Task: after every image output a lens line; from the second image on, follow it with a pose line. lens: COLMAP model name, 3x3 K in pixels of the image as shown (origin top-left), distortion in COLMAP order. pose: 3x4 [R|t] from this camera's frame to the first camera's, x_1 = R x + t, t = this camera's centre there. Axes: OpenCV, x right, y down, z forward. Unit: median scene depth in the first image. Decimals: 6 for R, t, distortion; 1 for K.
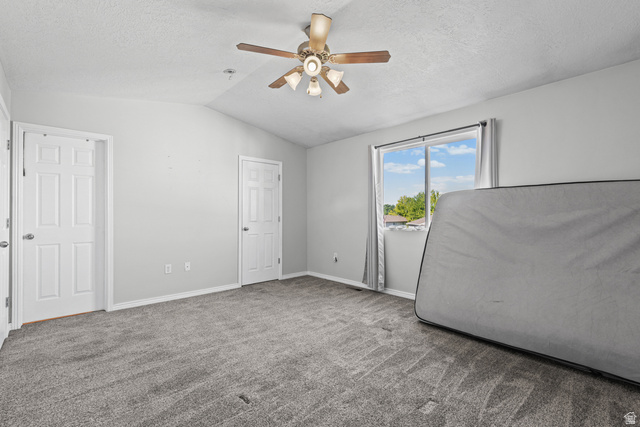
lens RADIAL K [[288.6, 0, 321.9], [0, 288.6, 212.1], [0, 0, 1]] dist [0.018014, -0.000551]
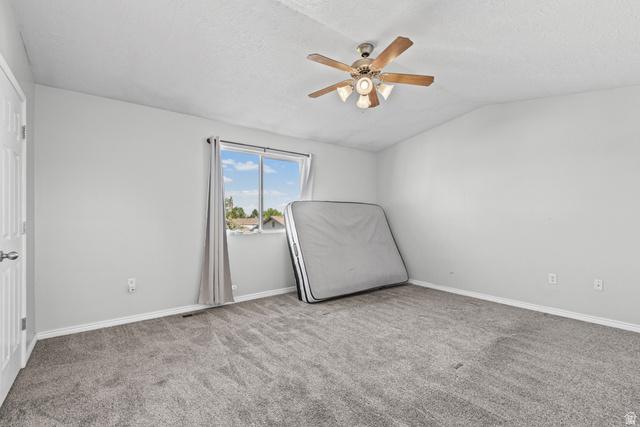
lens RADIAL K [[288.6, 0, 321.9], [0, 288.6, 212.1], [0, 0, 1]] dist [0.018014, -0.000551]
pose [[0.083642, 0.021234, 0.996270, -0.882069], [-0.013241, 0.999708, -0.020196, 0.005663], [-0.996408, -0.011502, 0.083899, 0.827202]]
